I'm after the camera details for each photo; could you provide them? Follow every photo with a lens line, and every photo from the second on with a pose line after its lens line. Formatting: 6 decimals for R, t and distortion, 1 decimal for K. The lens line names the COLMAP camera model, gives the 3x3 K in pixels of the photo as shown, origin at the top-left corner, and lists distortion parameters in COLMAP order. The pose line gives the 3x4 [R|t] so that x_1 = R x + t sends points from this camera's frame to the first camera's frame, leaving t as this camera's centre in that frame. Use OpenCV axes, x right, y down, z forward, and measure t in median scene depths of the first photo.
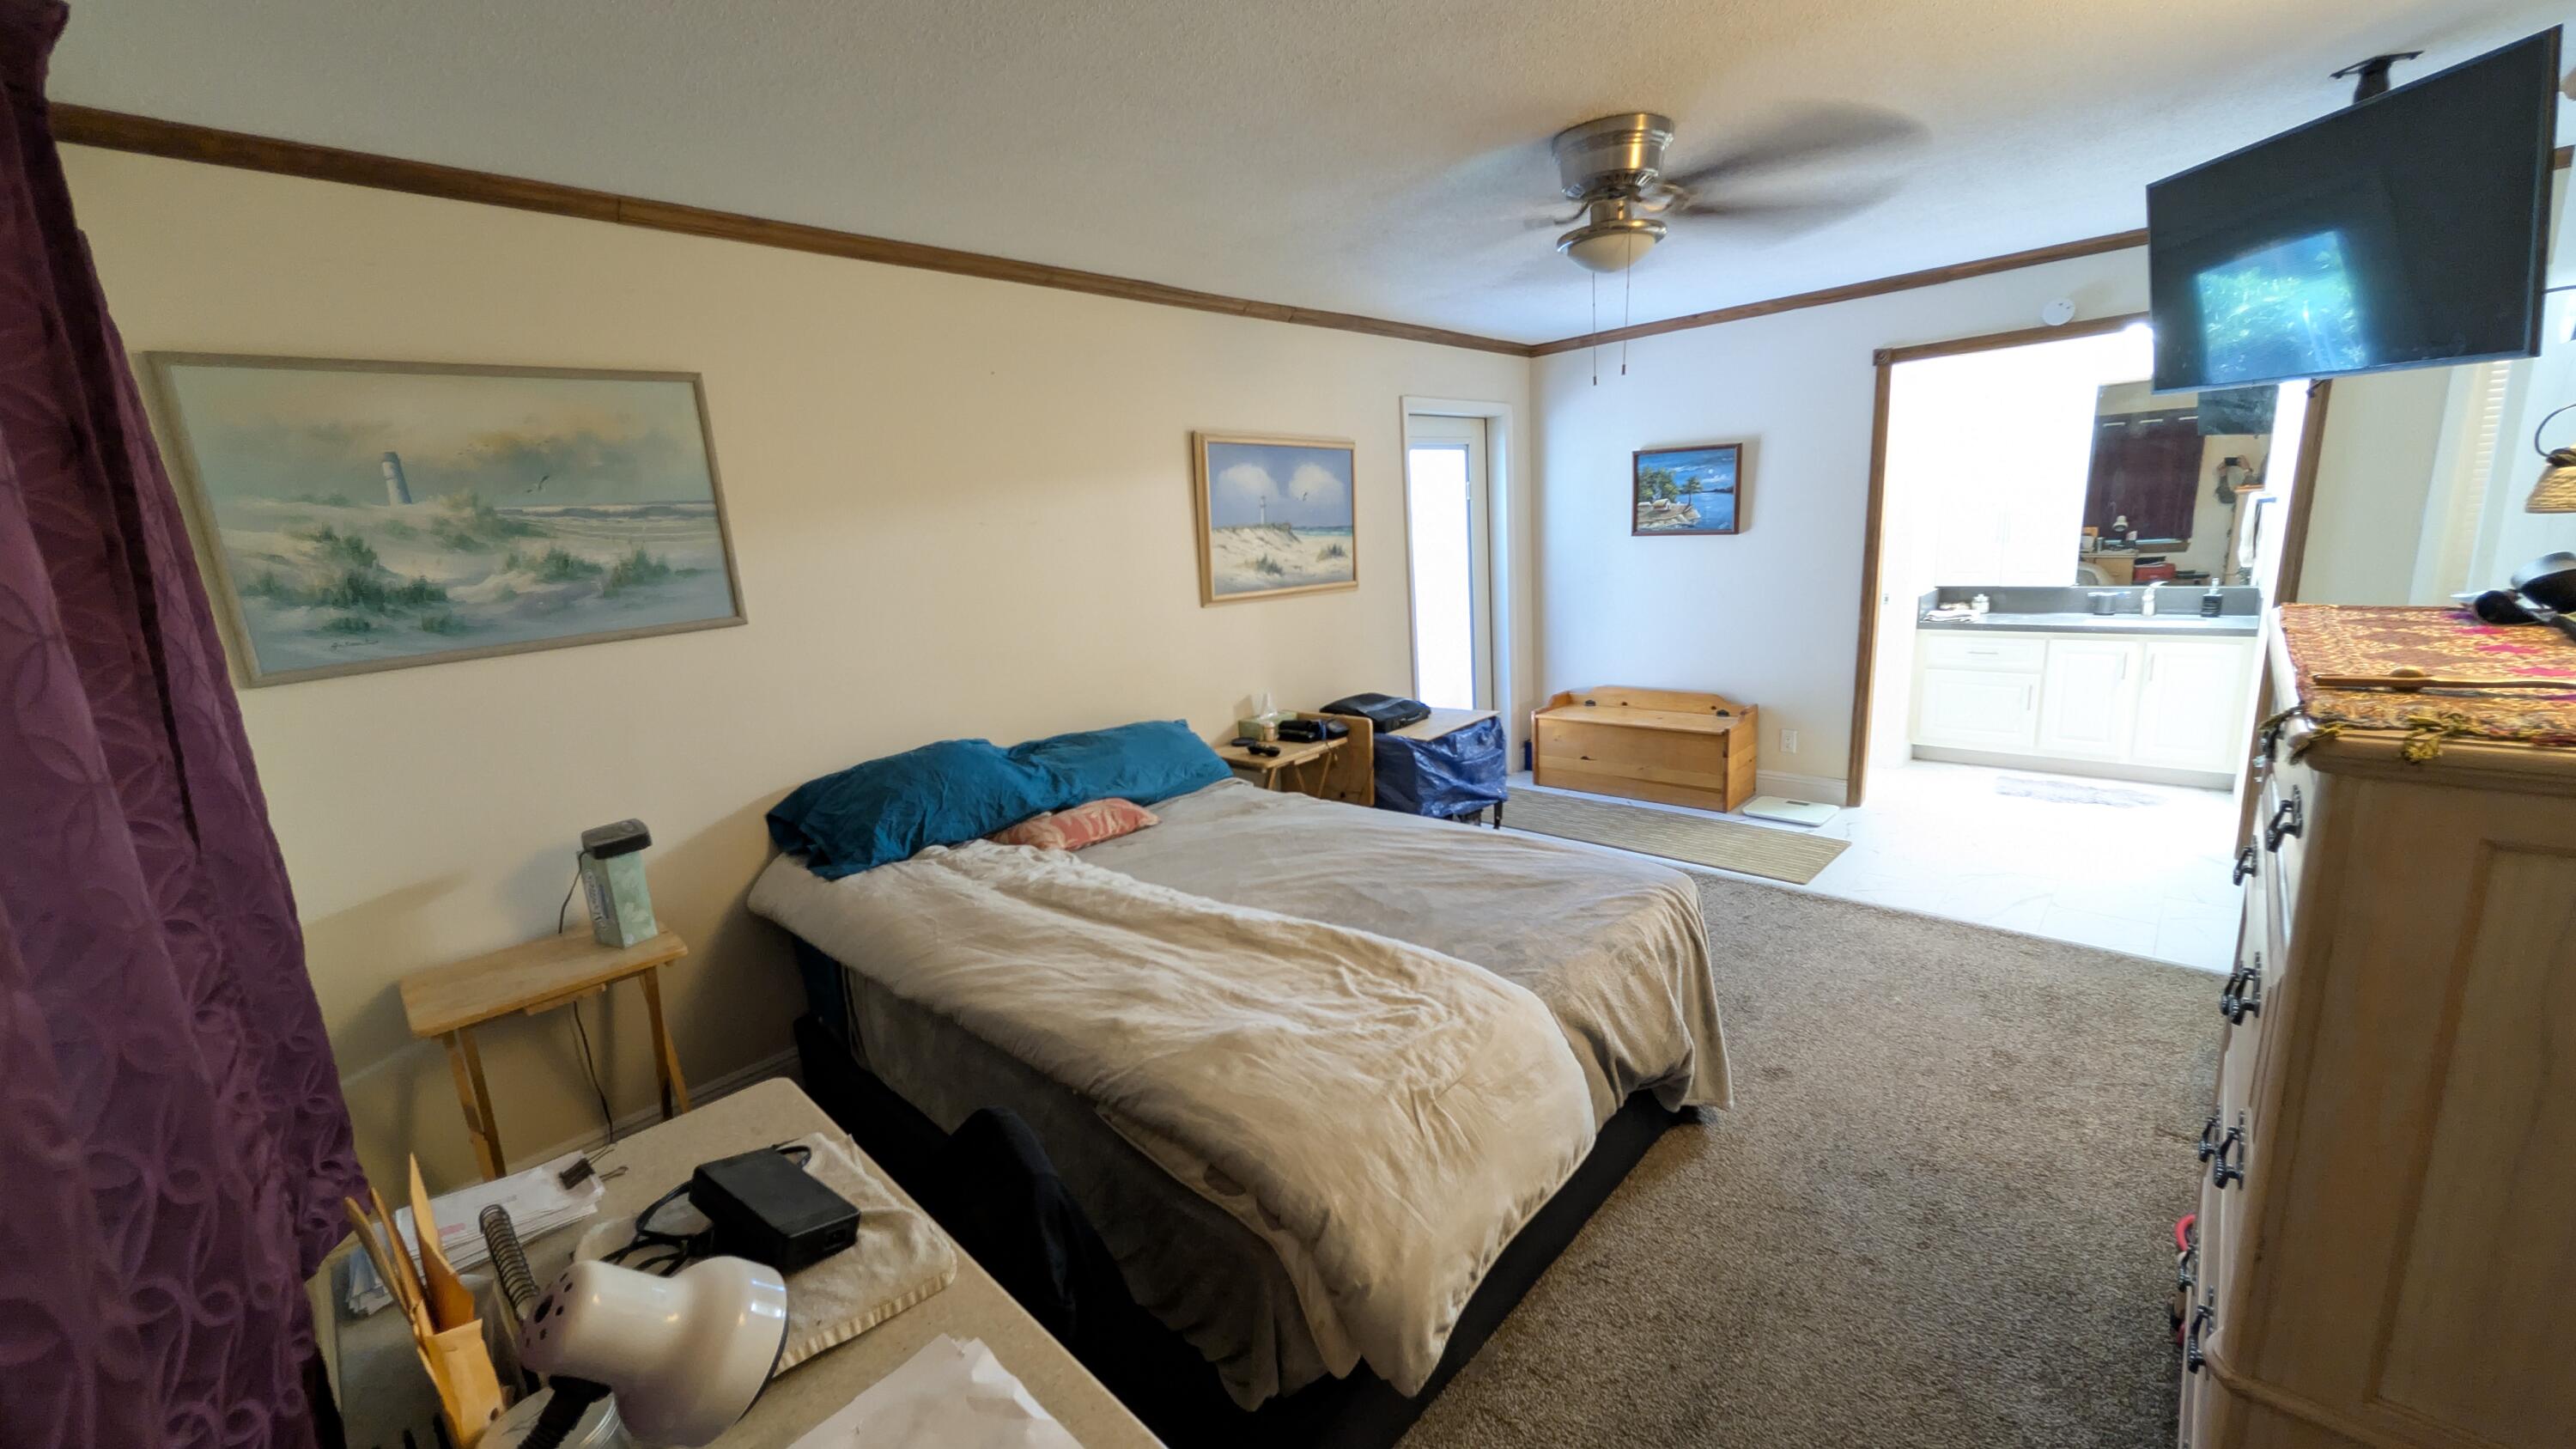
lens RADIAL K [[960.7, 0, 1288.0], [0, 960.7, 724.5], [0, 0, 1]] dist [-0.000194, 0.000147]
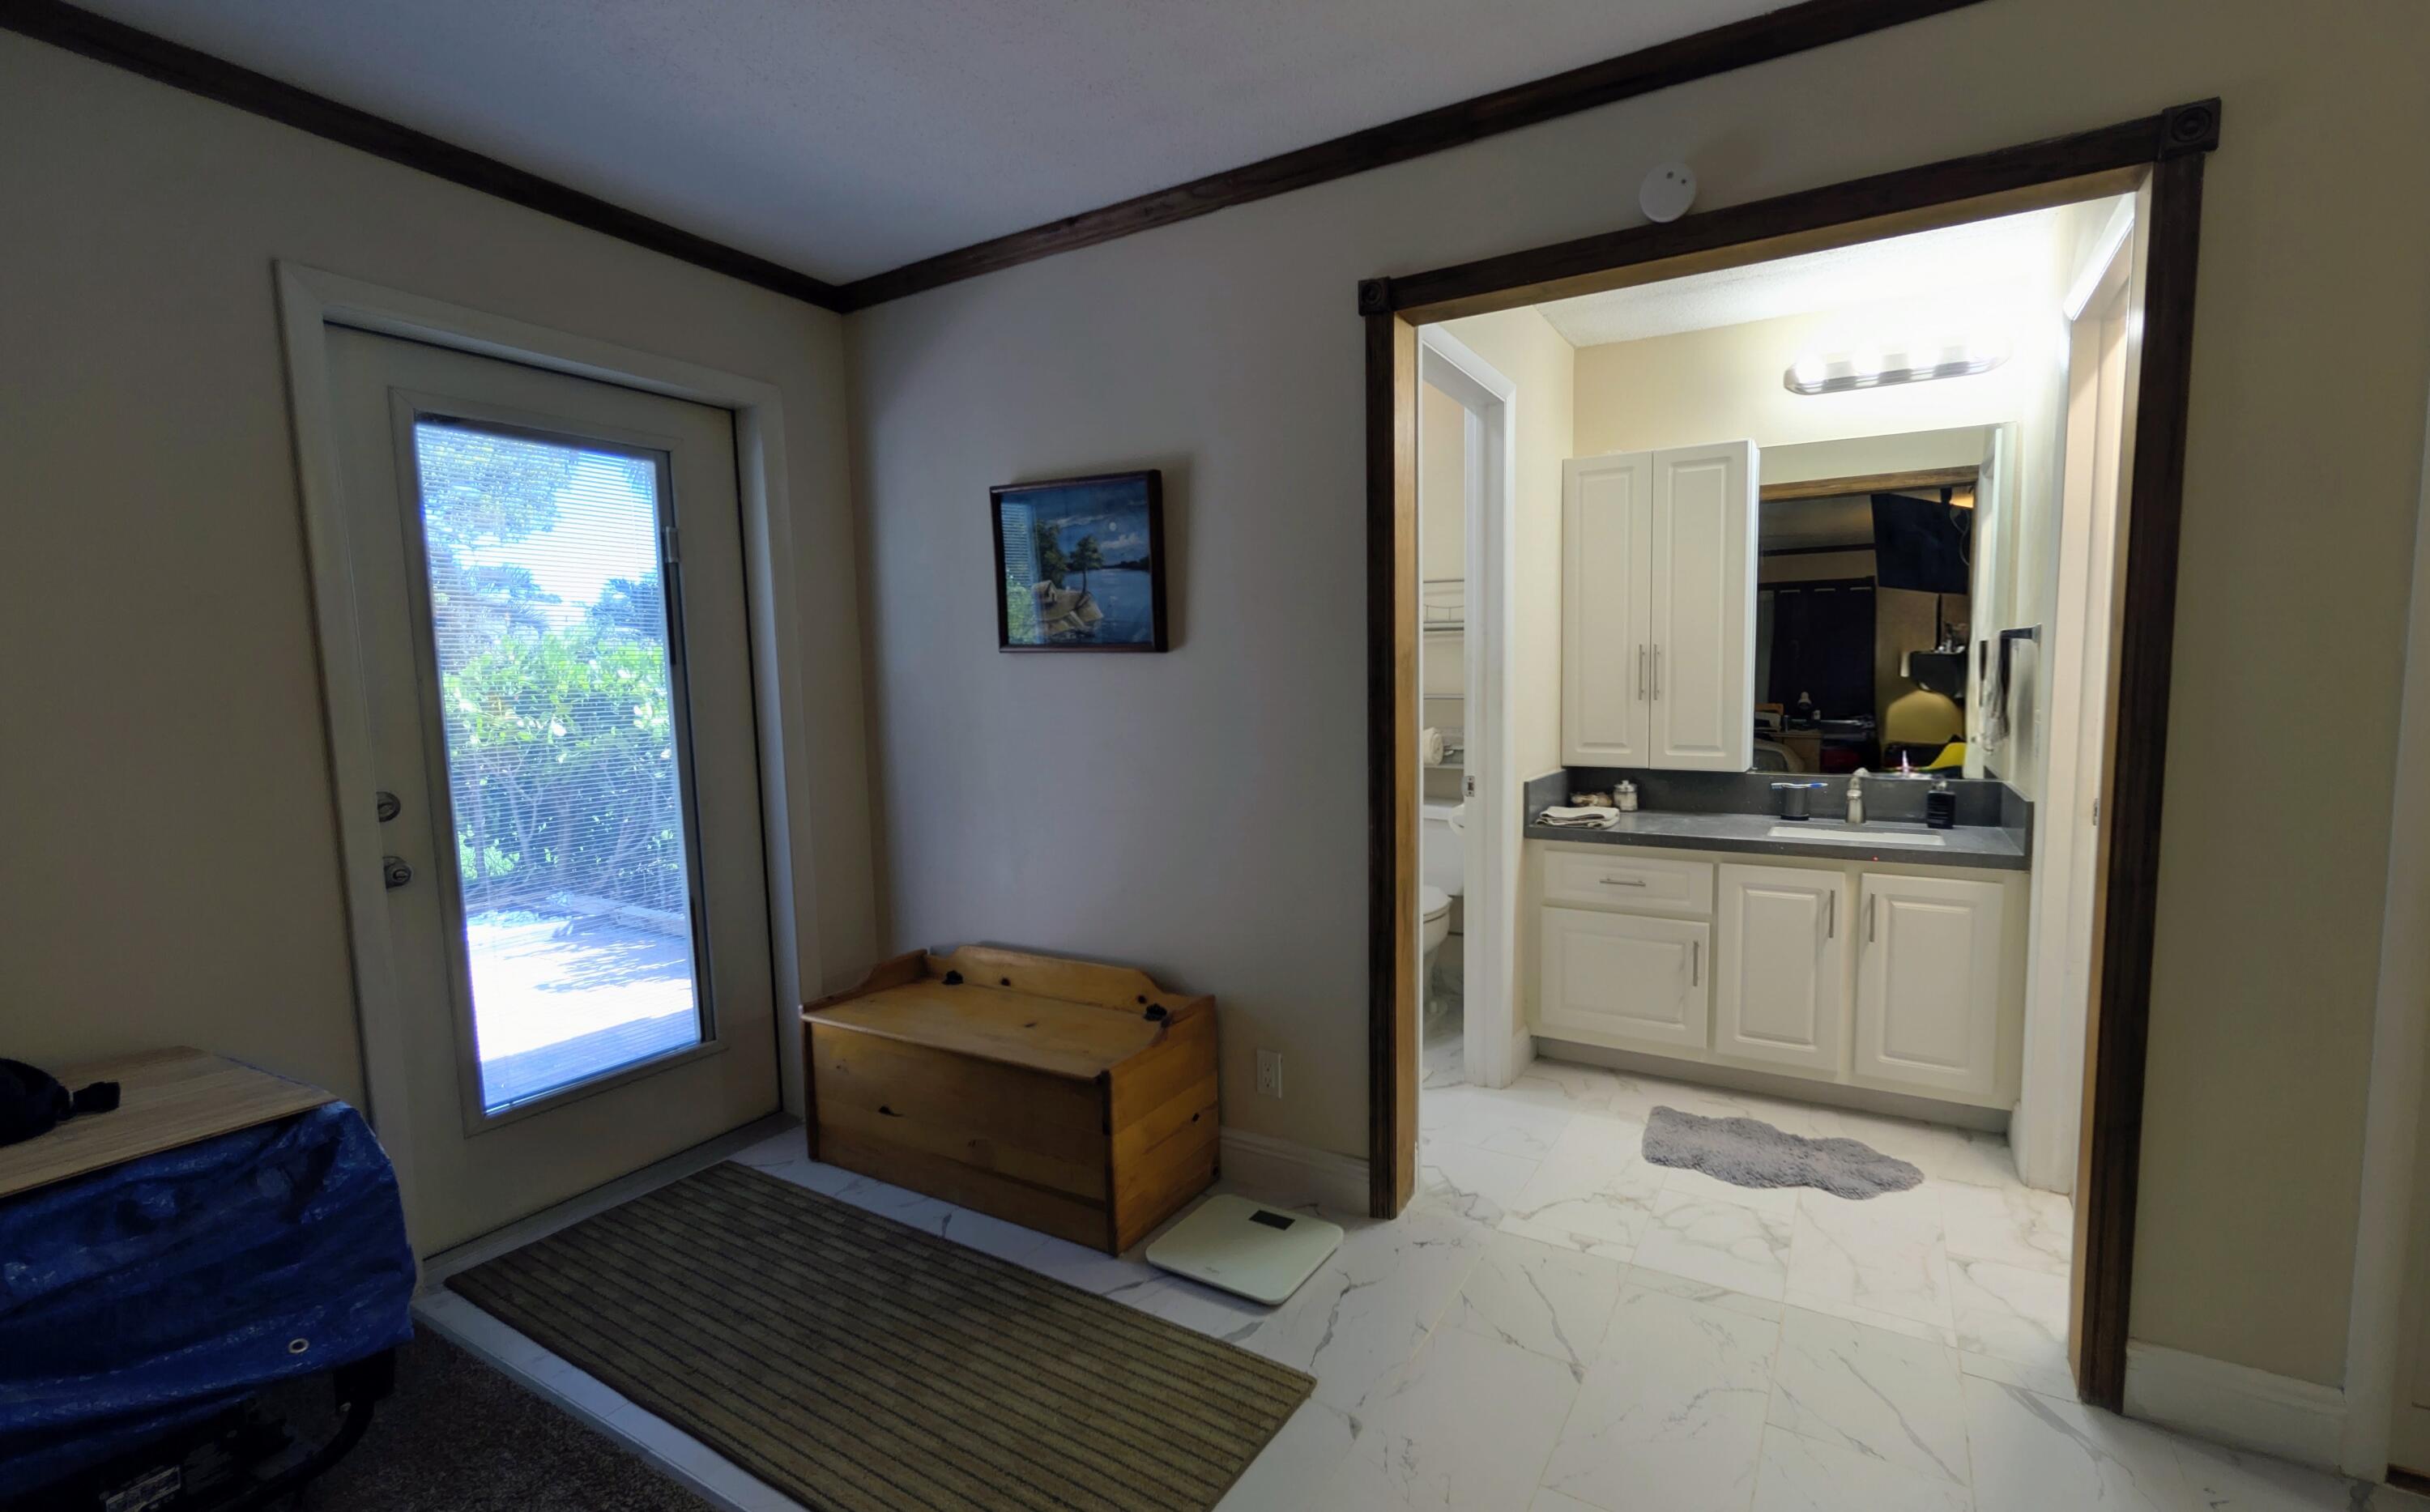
lens RADIAL K [[1034.0, 0, 1322.6], [0, 1034.0, 756.9], [0, 0, 1]] dist [-0.002489, -0.000200]
pose [[0.963271, 0.028900, 0.266973, 0.388280], [0.007554, 0.990882, -0.134517, -0.068613], [-0.268426, 0.131593, 0.954270, 0.453562]]
